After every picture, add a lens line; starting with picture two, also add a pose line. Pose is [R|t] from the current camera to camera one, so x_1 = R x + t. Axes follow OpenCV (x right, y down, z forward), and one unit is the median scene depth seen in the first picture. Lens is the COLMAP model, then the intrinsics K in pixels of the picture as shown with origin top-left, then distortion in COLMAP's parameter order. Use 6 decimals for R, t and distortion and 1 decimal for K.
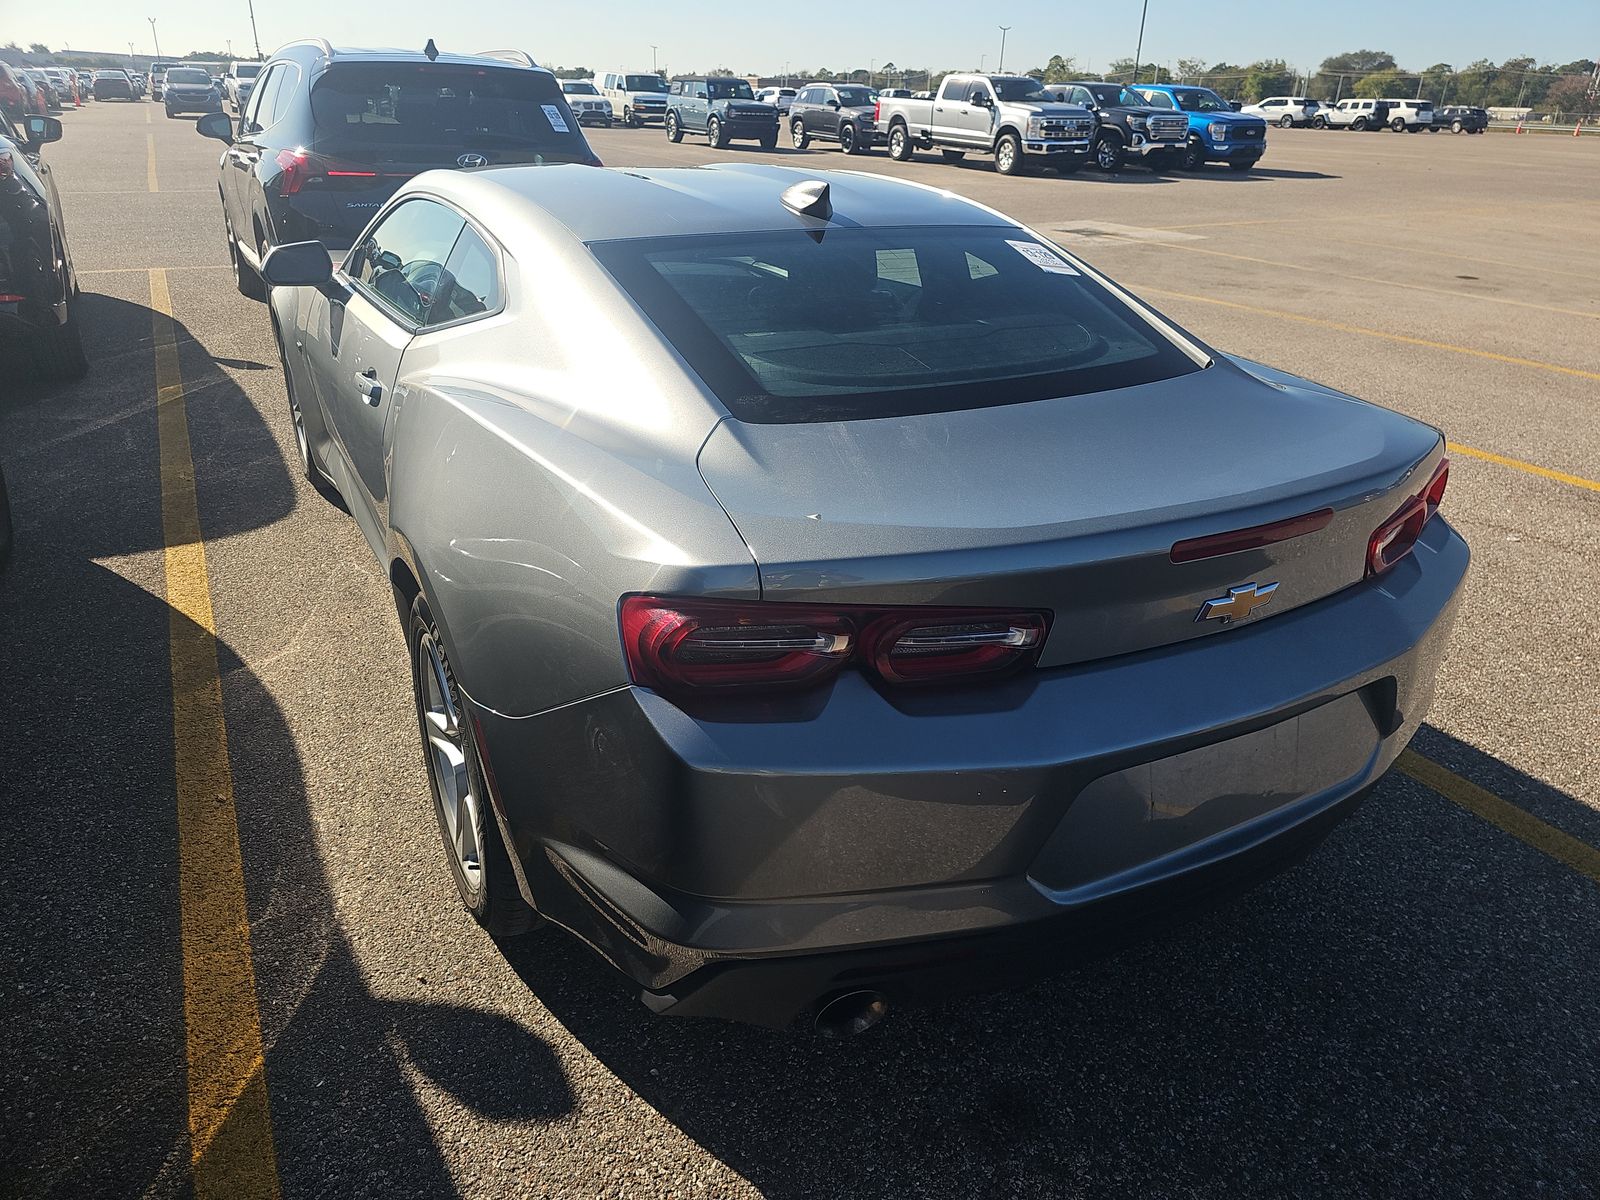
lens RADIAL K [[1112.2, 0, 800.0], [0, 1112.2, 600.0], [0, 0, 1]] dist [0.038424, -0.052849]
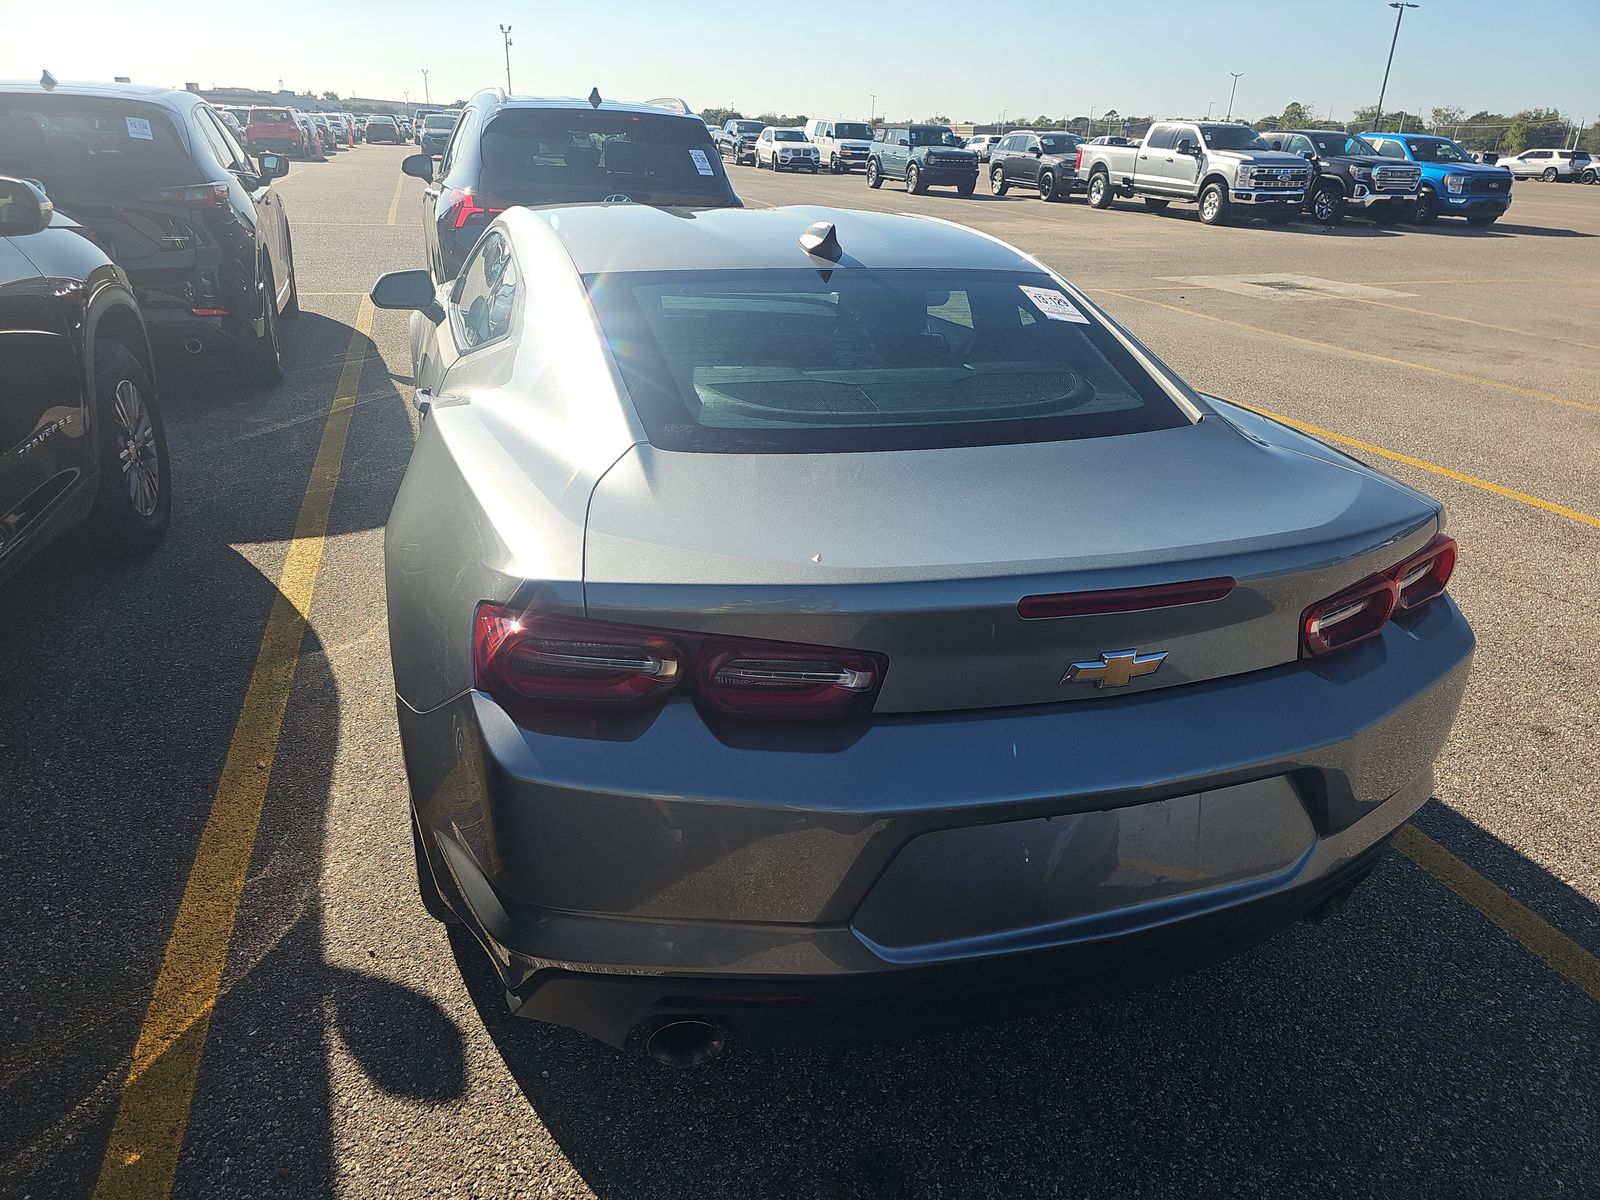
lens RADIAL K [[1112.2, 0, 800.0], [0, 1112.2, 600.0], [0, 0, 1]] dist [0.038424, -0.052849]
pose [[0.977102, 0.084693, -0.195190, 0.168018], [-0.091706, 0.995416, -0.027159, -0.002726], [0.191995, 0.044437, 0.980389, 0.012972]]
